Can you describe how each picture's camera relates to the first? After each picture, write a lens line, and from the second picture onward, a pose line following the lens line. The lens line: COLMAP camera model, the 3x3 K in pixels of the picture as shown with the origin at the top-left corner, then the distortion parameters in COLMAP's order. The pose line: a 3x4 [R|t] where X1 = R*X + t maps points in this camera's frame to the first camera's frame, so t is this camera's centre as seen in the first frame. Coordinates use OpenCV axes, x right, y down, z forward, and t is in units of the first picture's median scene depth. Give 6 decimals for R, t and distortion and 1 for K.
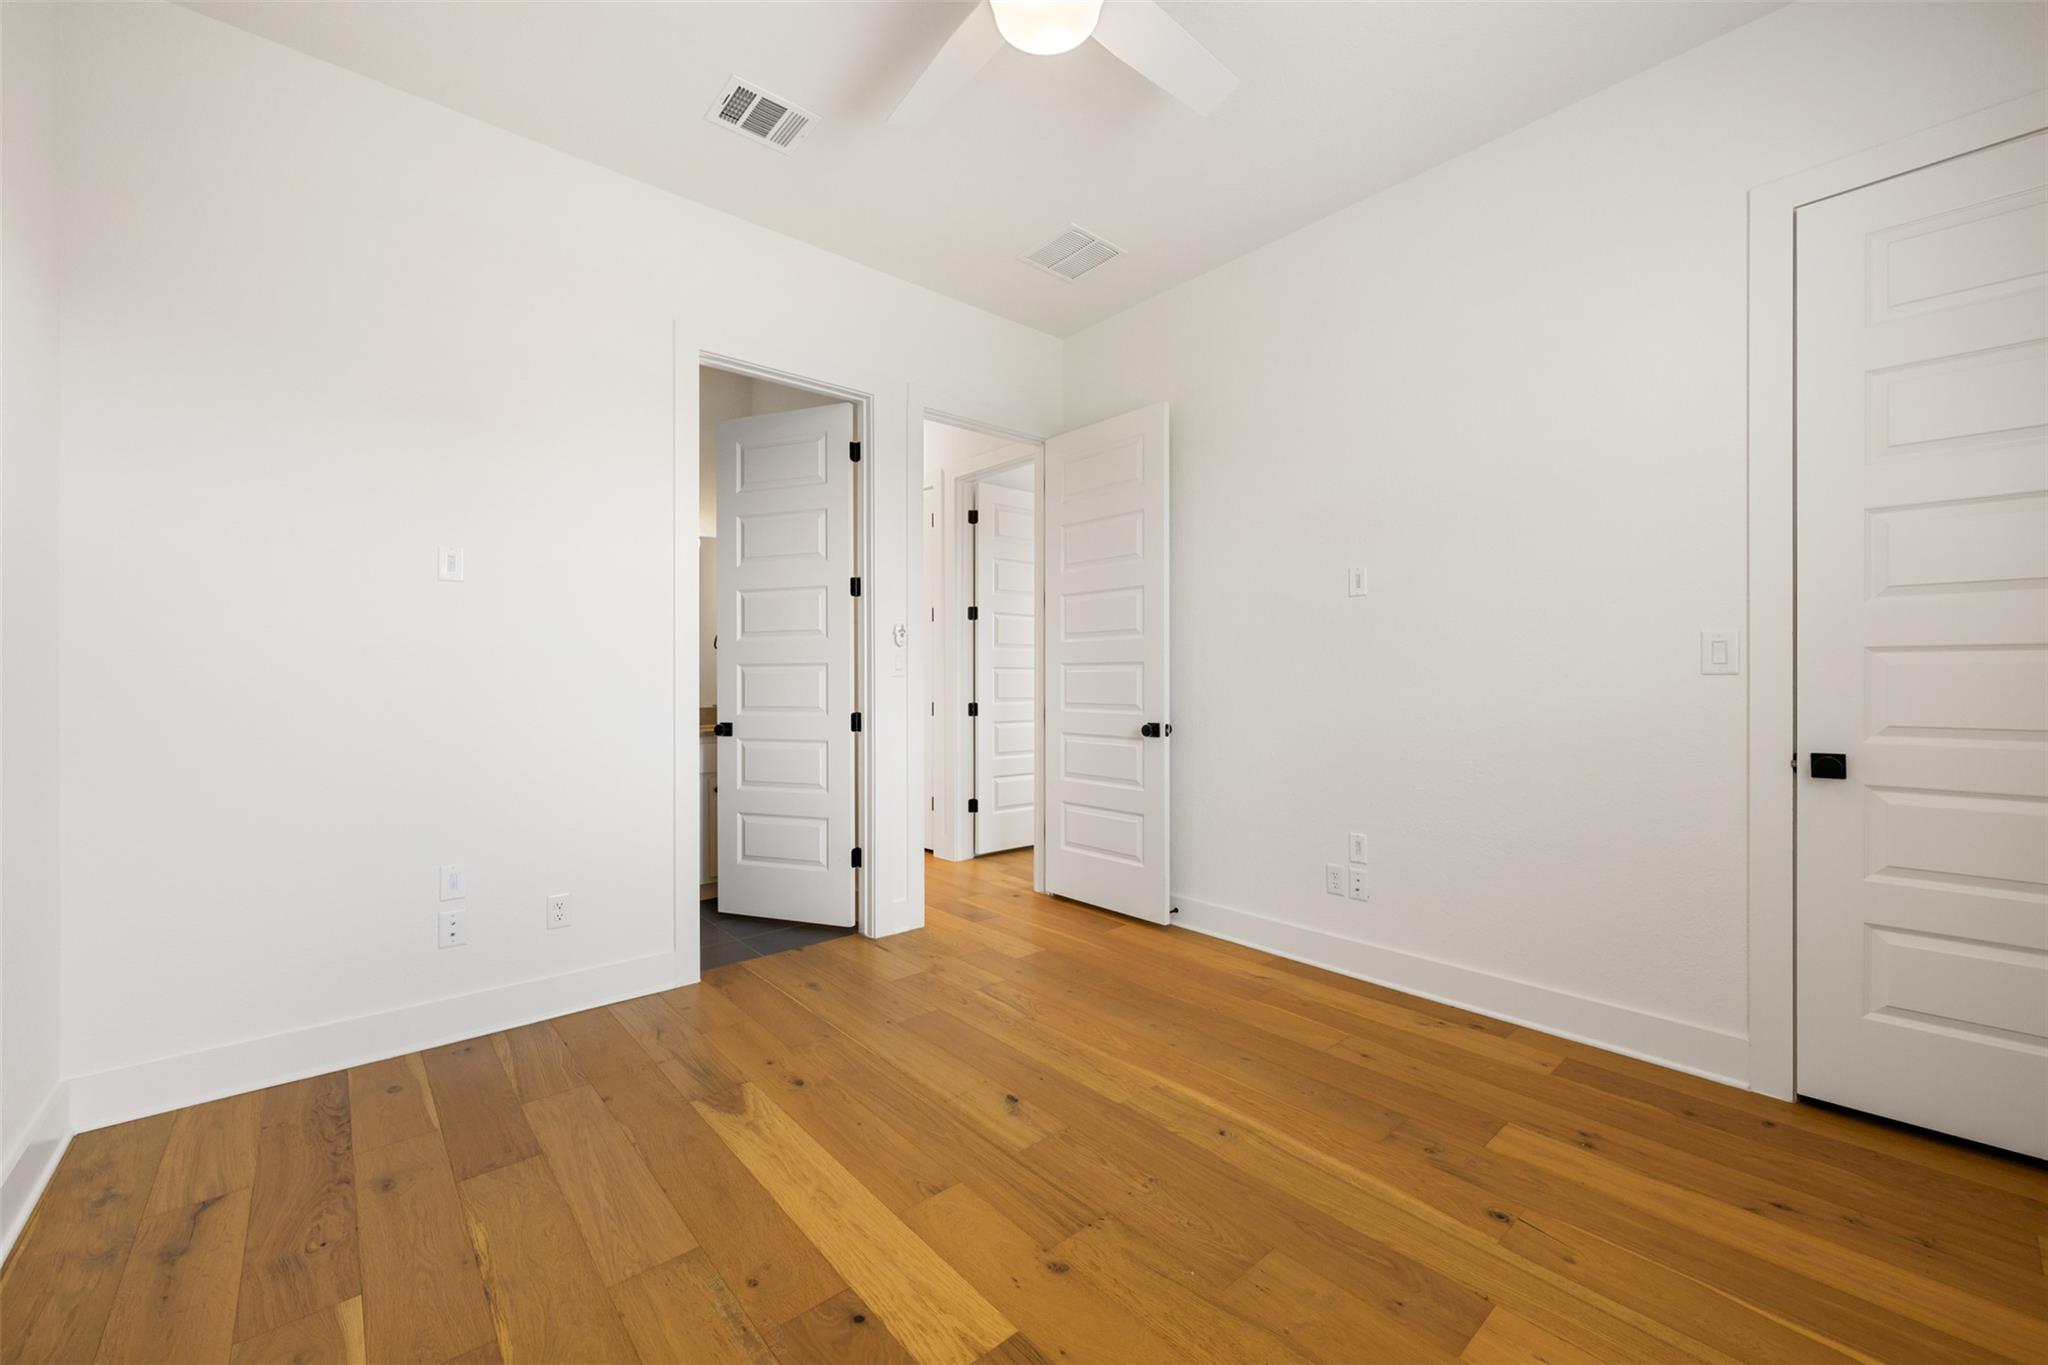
lens RADIAL K [[808.6, 0, 1044.5], [0, 808.6, 684.5], [0, 0, 1]] dist [-0.001000, 0.000397]
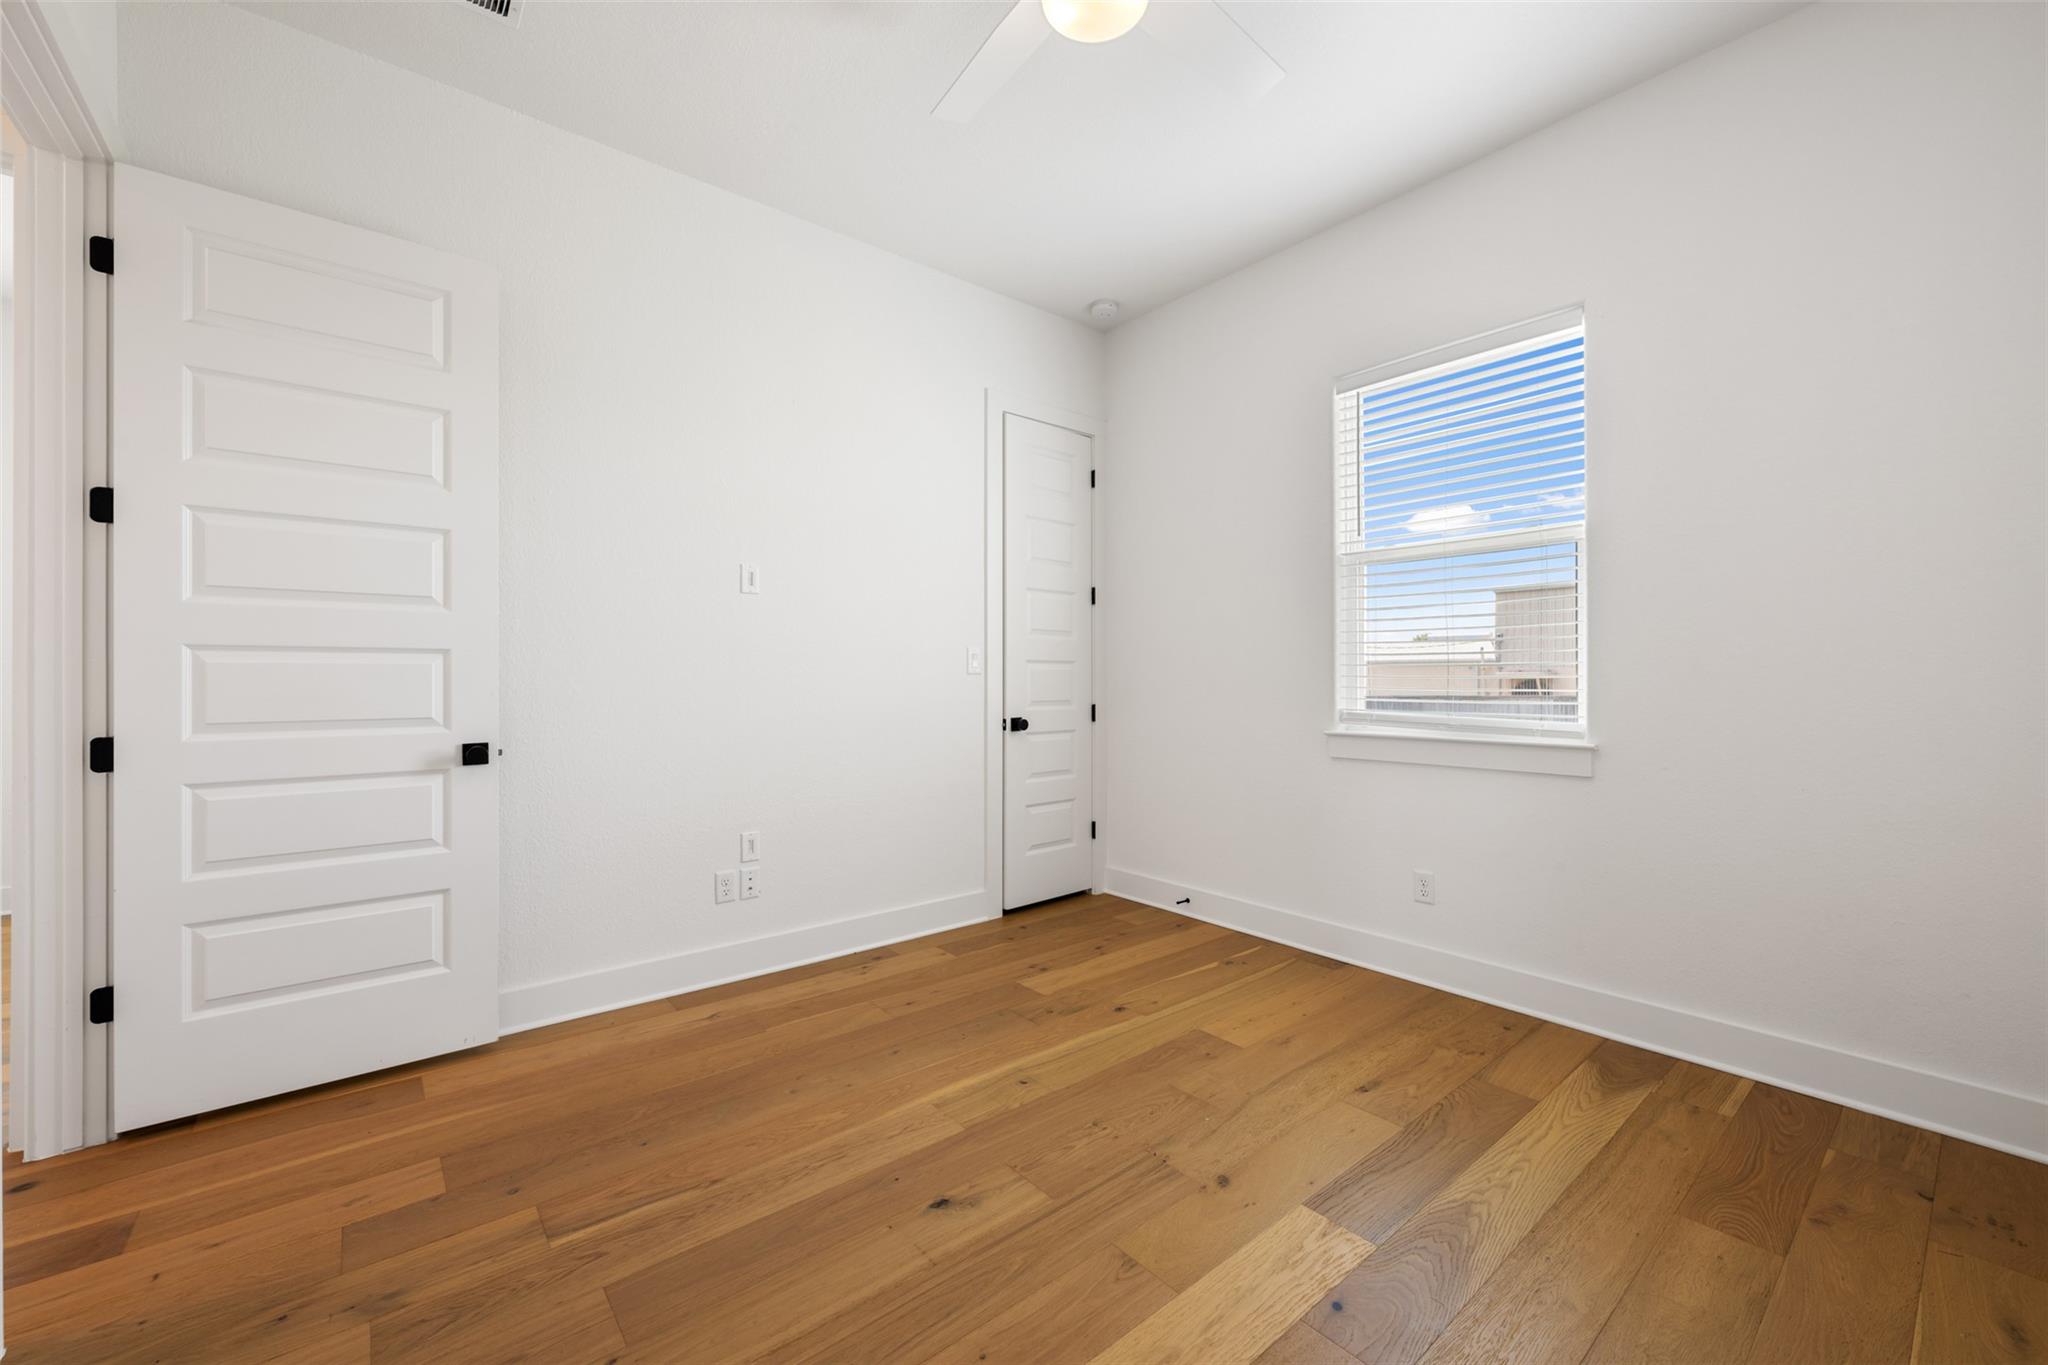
lens RADIAL K [[808.6, 0, 999.7], [0, 808.6, 685.1], [0, 0, 1]] dist [-0.001000, 0.000397]
pose [[0.056399, -0.008717, 0.998370, -0.853878], [0.007414, 0.999938, 0.008312, -0.004009], [-0.998381, 0.006933, 0.056460, 0.922461]]
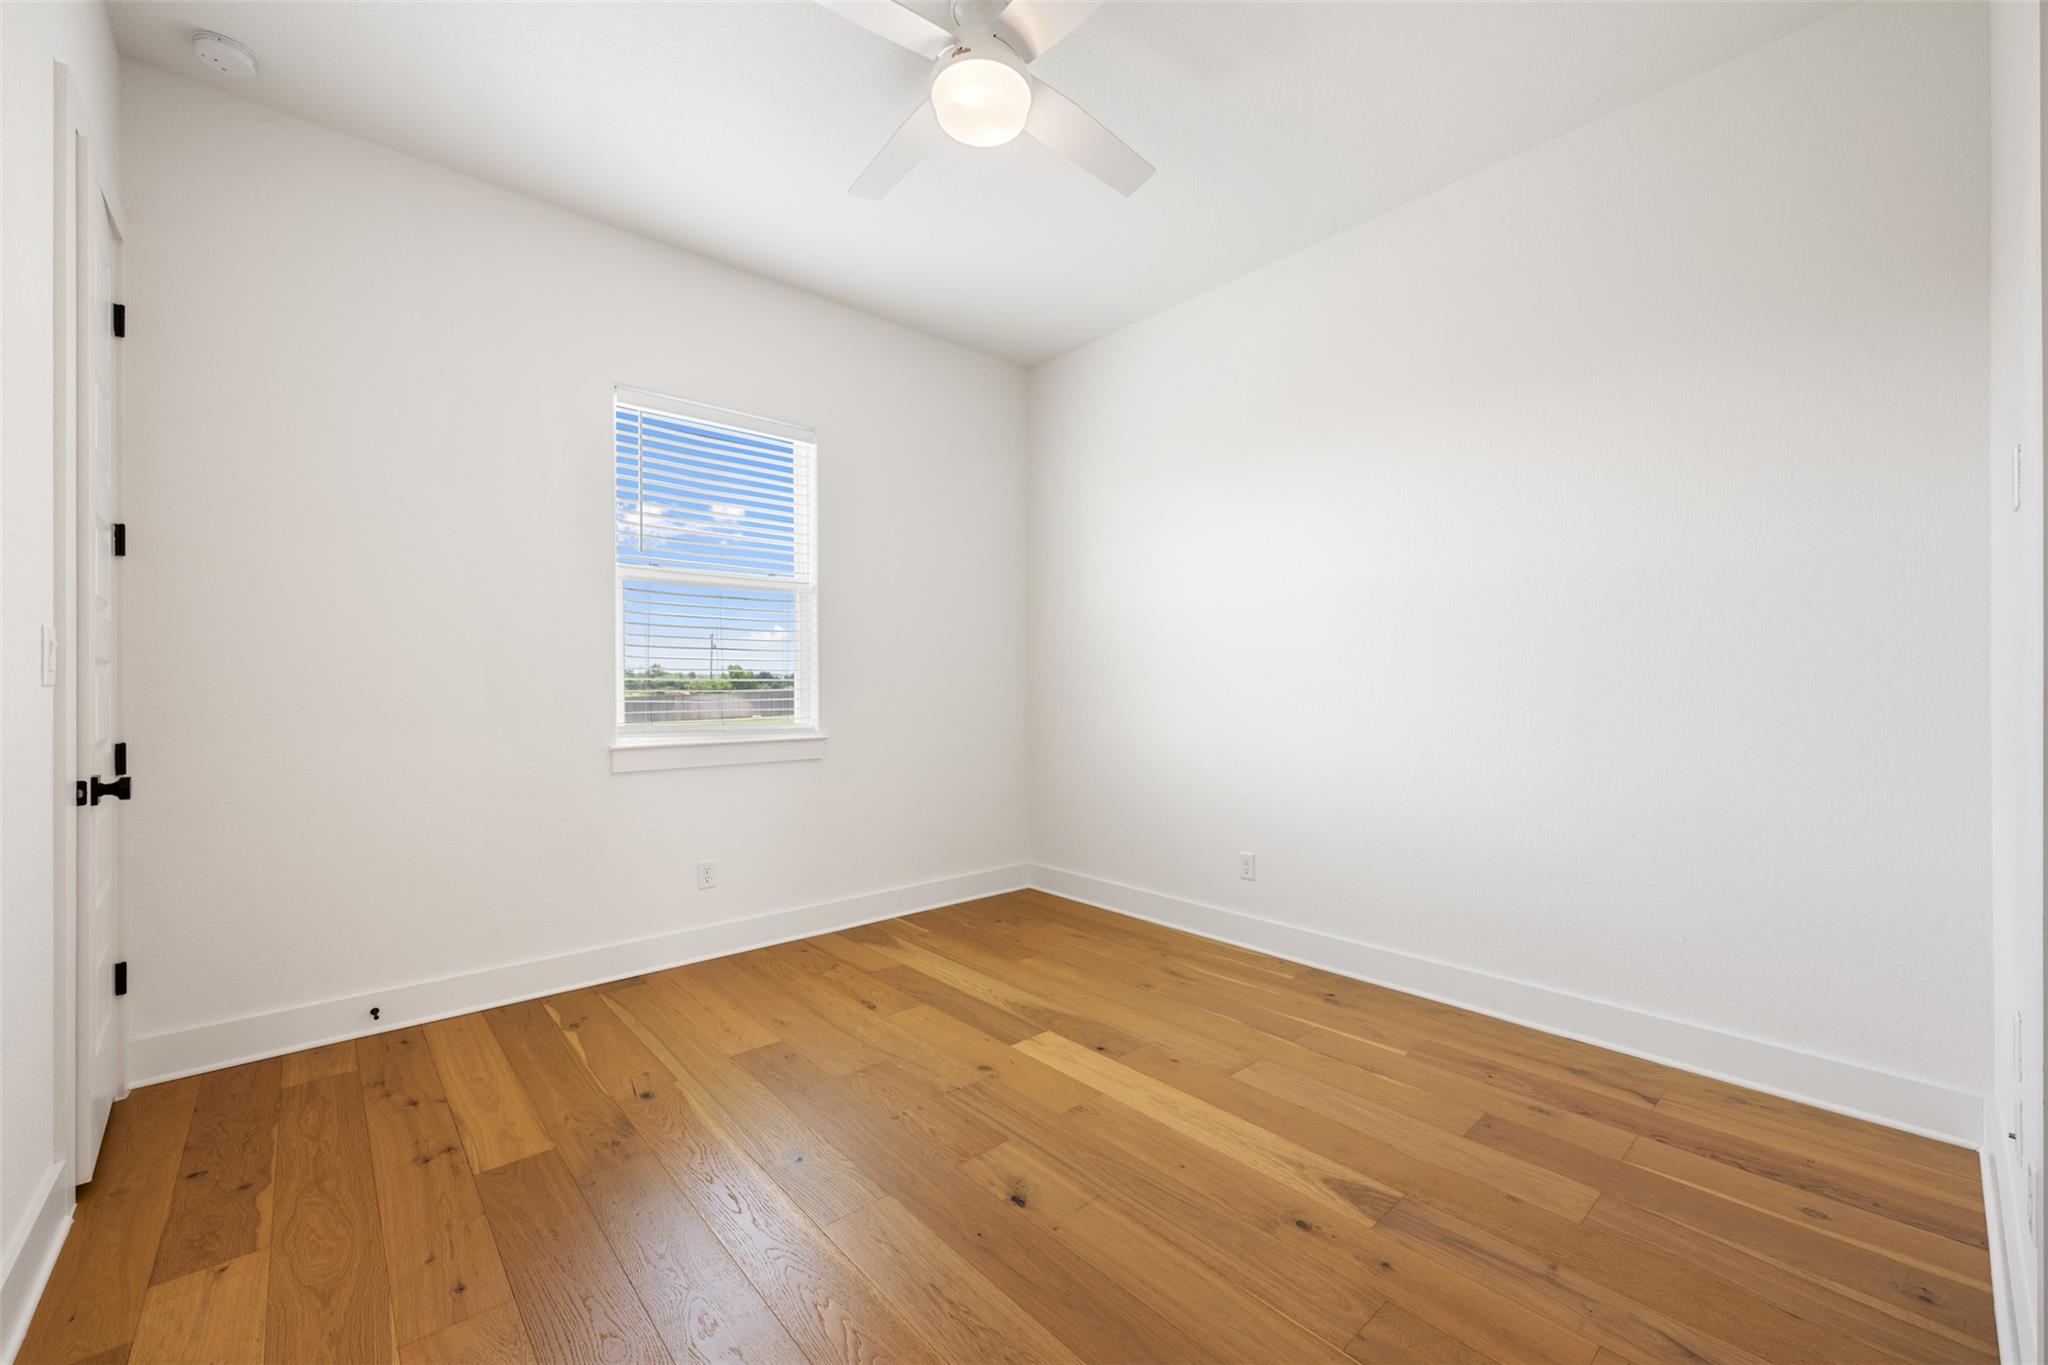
lens RADIAL K [[808.6, 0, 1043.7], [0, 808.6, 695.4], [0, 0, 1]] dist [-0.001000, 0.000397]
pose [[-0.999947, 0.005343, -0.008783, -0.063462], [0.005181, 0.999817, 0.018405, -0.015513], [0.008880, 0.018359, -0.999792, 1.869918]]
